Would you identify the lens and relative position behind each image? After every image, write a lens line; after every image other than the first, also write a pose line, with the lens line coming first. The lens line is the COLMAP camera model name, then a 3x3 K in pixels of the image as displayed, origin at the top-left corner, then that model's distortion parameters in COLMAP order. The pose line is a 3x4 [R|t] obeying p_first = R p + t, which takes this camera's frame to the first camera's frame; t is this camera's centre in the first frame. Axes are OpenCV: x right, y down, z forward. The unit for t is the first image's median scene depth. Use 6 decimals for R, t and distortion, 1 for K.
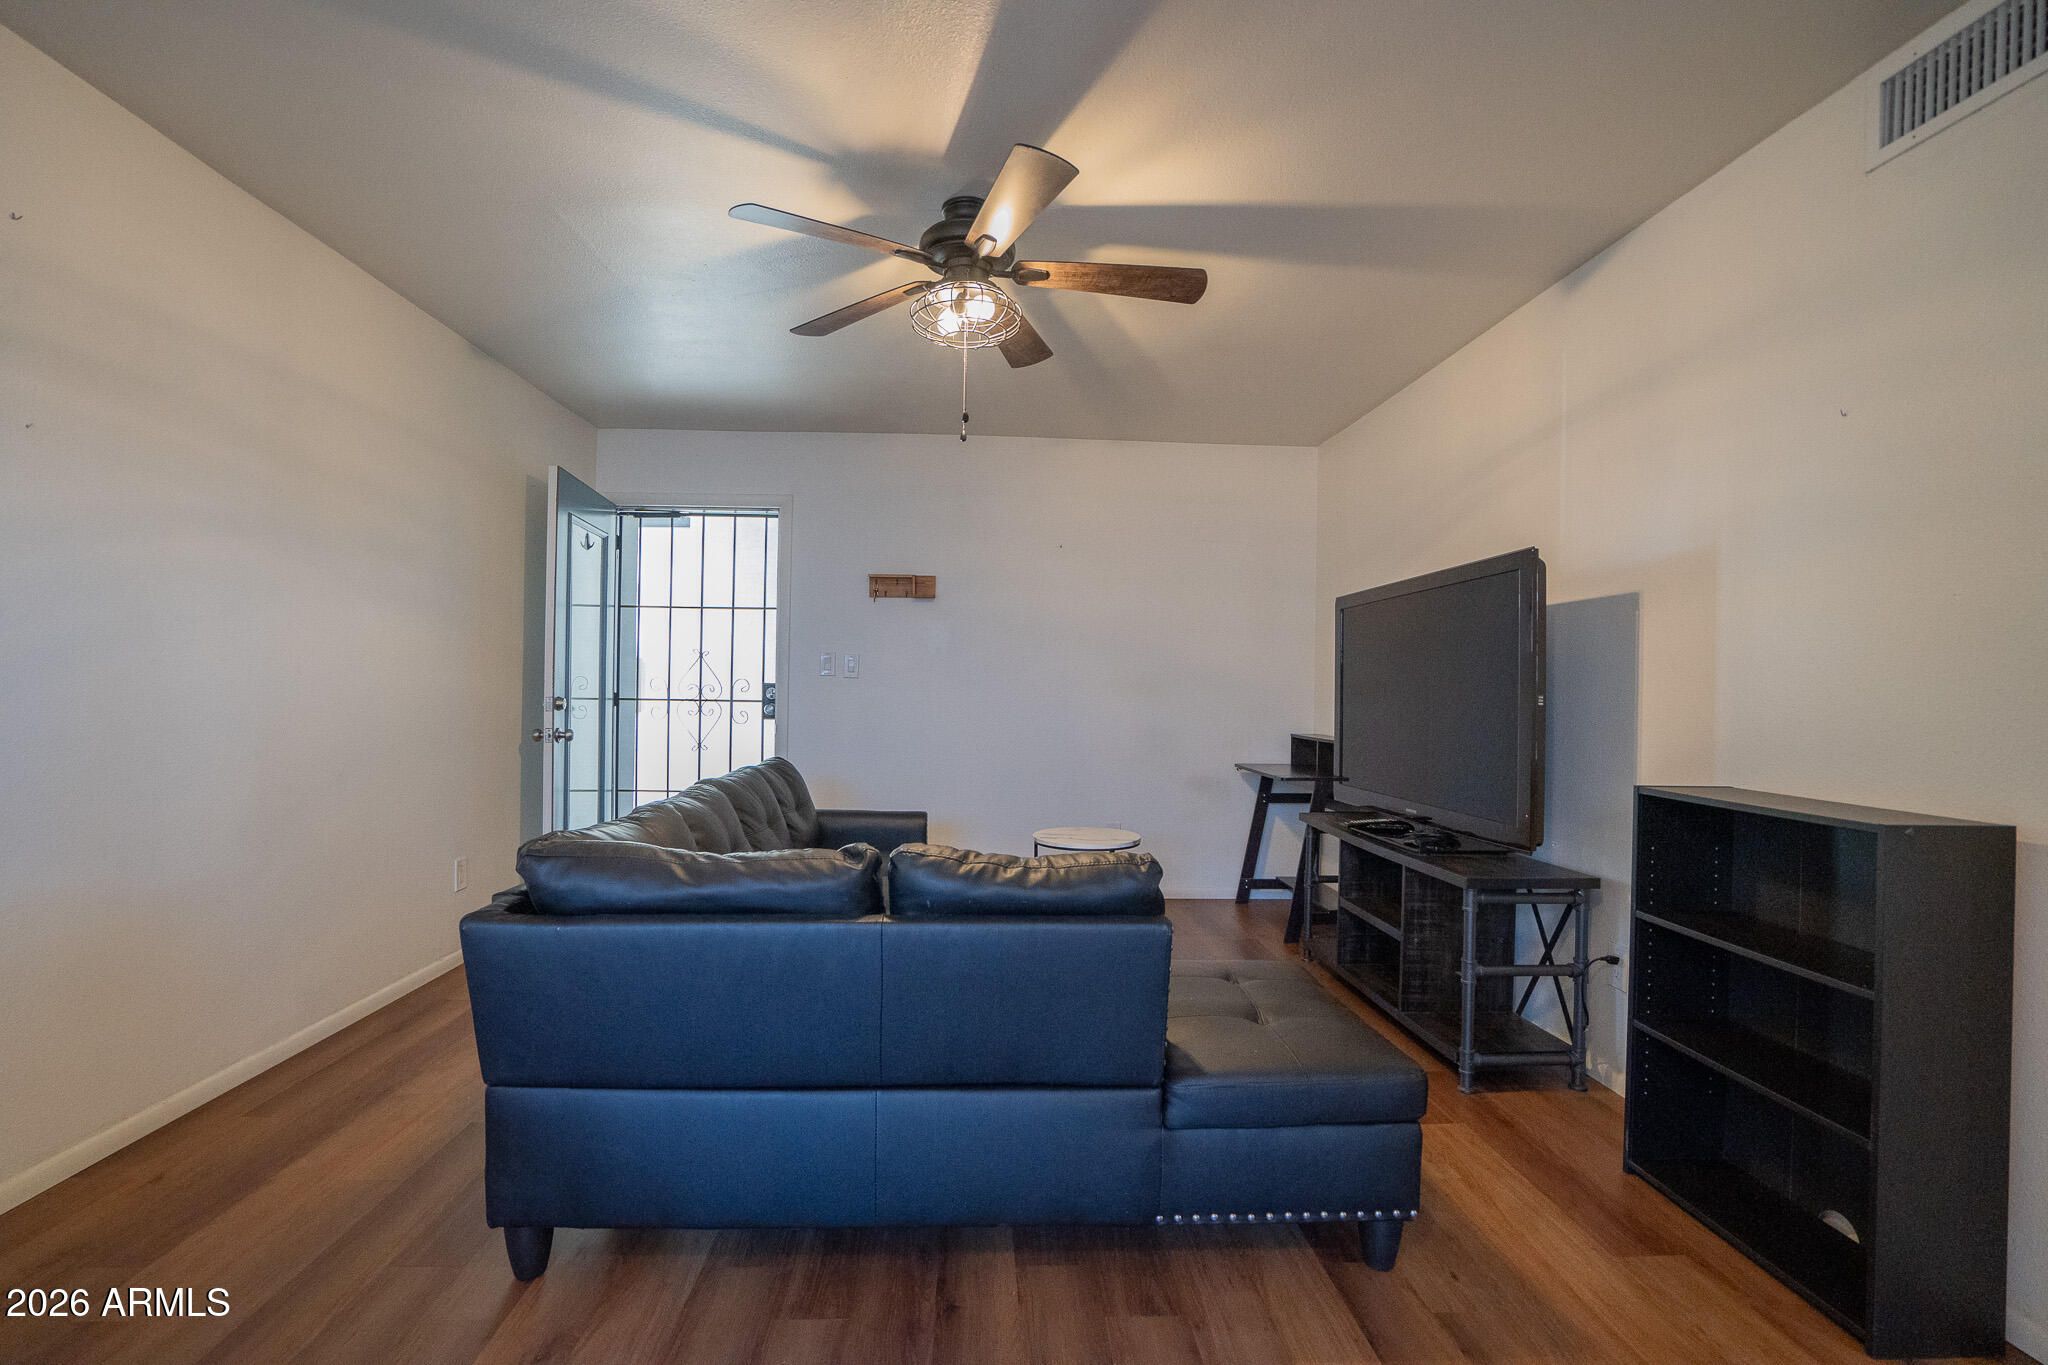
lens RADIAL K [[952.5, 0, 1024.8], [0, 952.5, 689.0], [0, 0, 1]] dist [-0.028533, 0.009577]
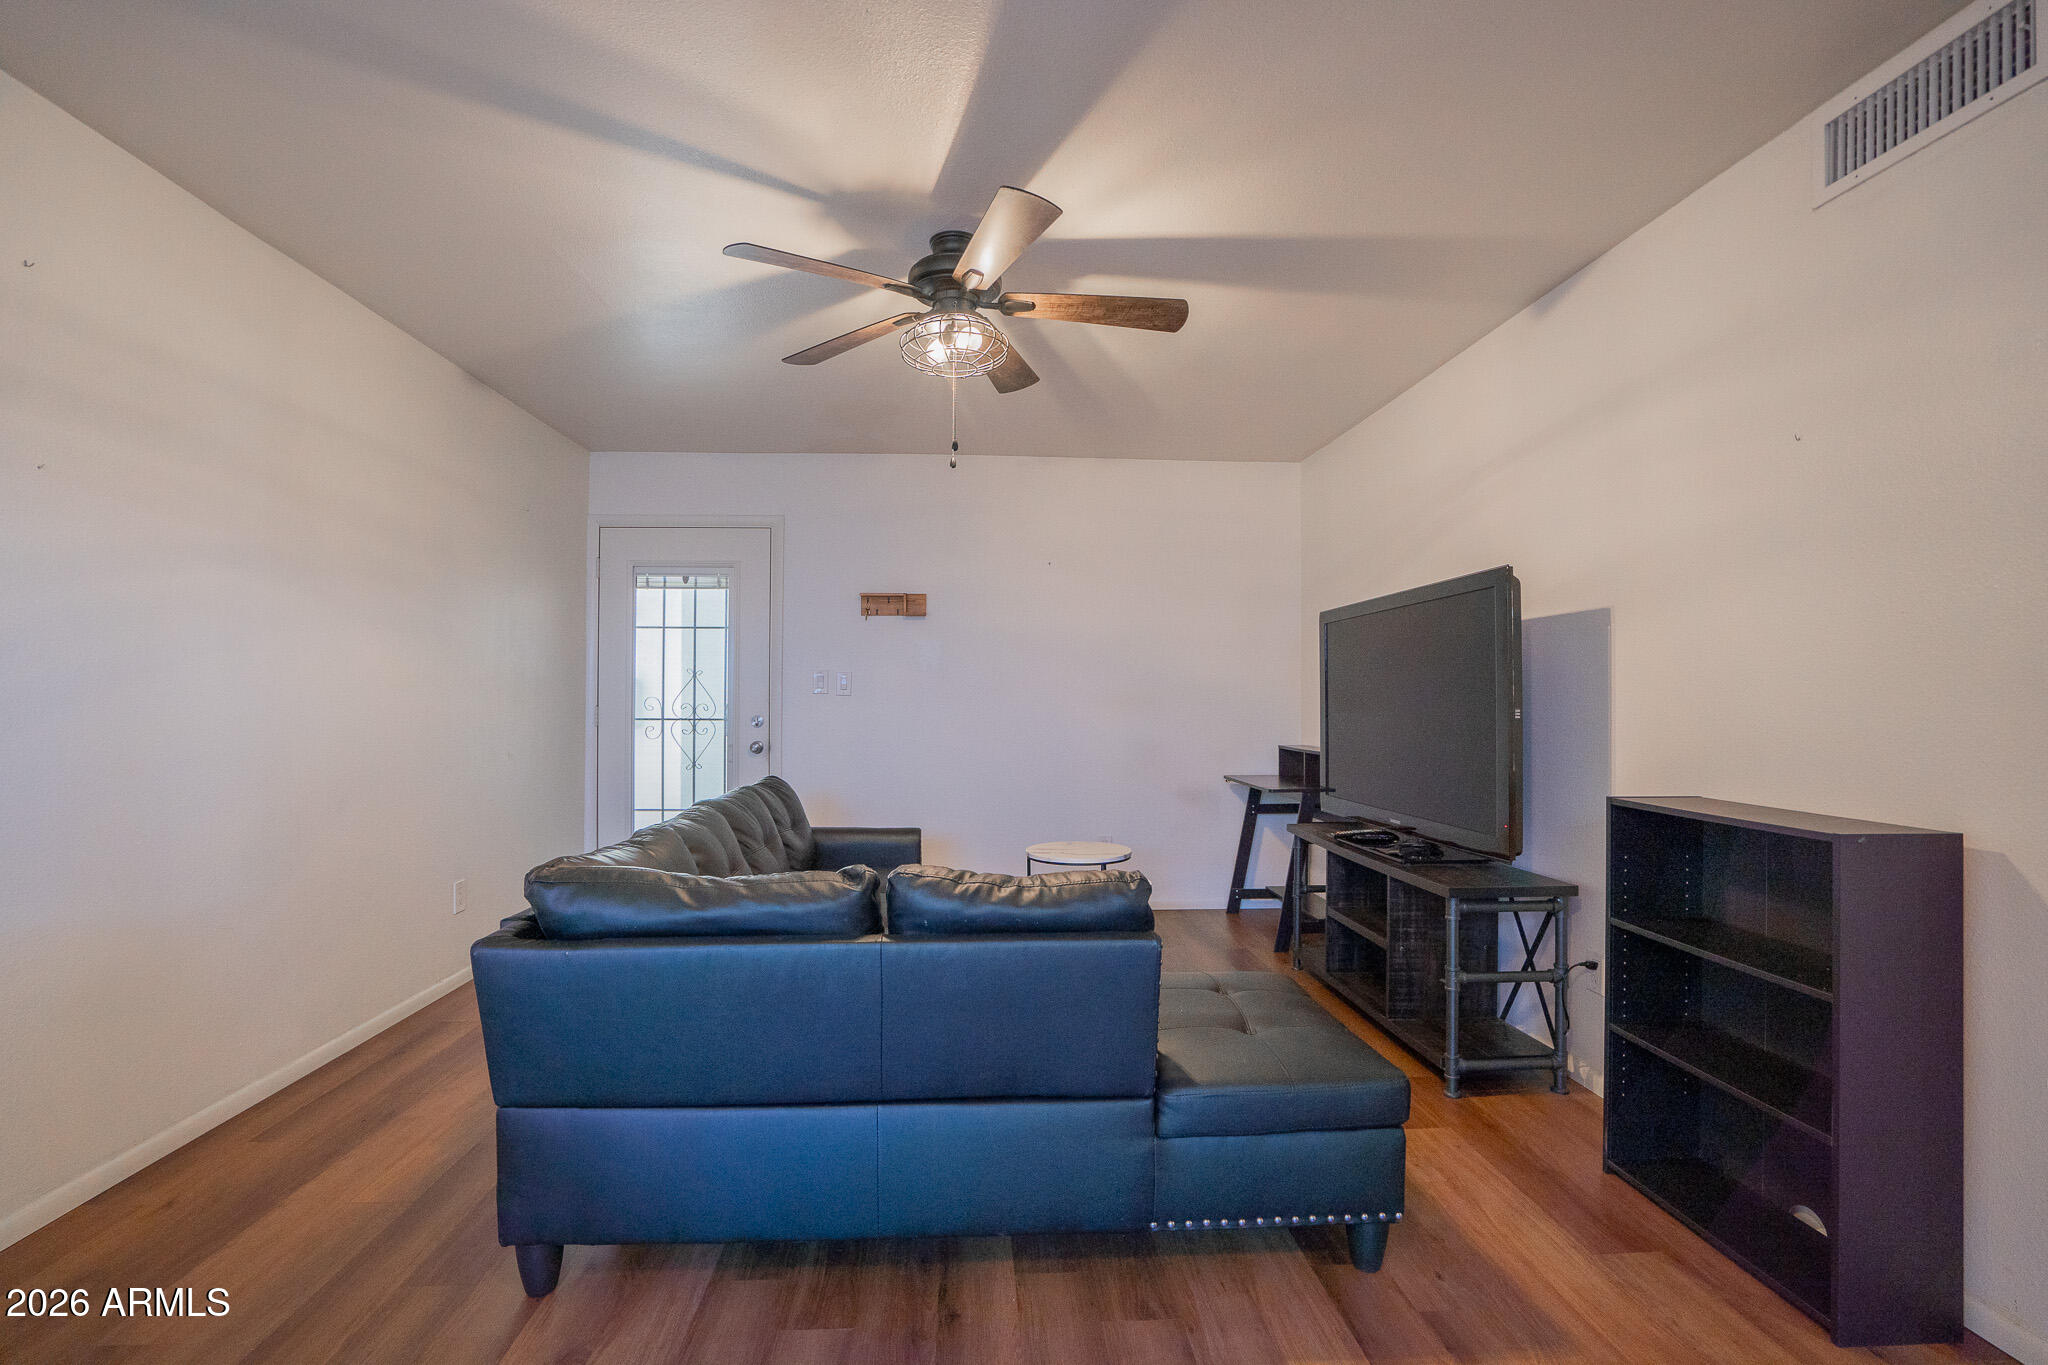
lens RADIAL K [[952.5, 0, 1024.8], [0, 952.5, 689.0], [0, 0, 1]] dist [-0.028533, 0.009577]
pose [[0.999869, -0.012694, 0.010084, -0.000765], [0.012798, 0.999865, -0.010298, -0.012944], [-0.009952, 0.010426, 0.999896, -0.029039]]
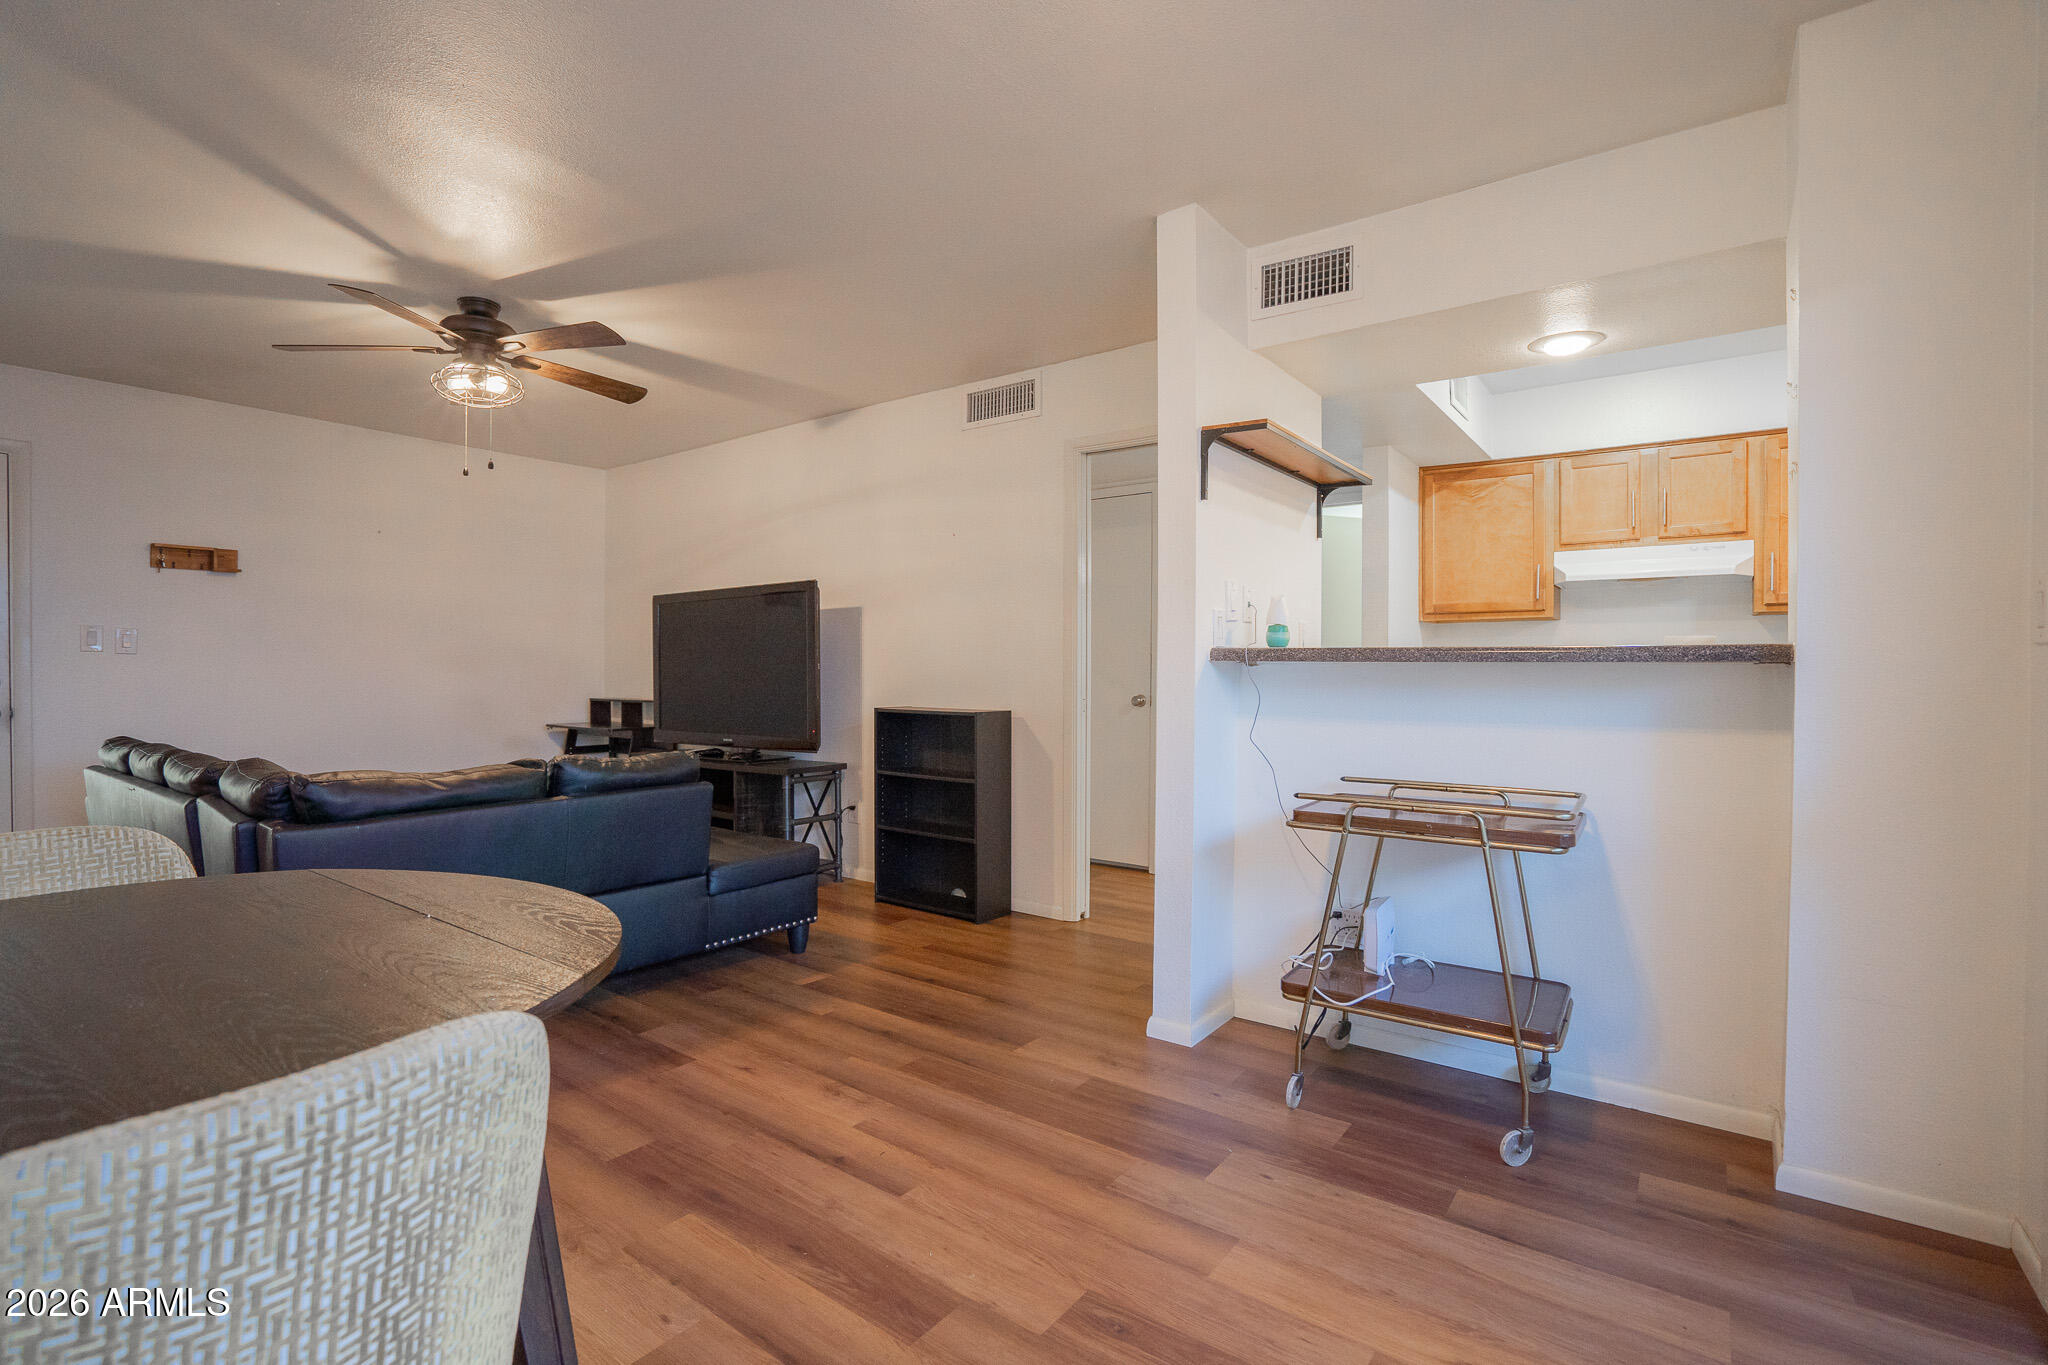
lens RADIAL K [[941.0, 0, 1008.8], [0, 941.0, 678.8], [0, 0, 1]] dist [-0.057360, 0.021062]
pose [[0.647219, -0.020802, 0.762020, -0.659761], [0.008430, 0.999762, 0.020132, 0.004129], [-0.762257, -0.006606, 0.647241, -0.483532]]
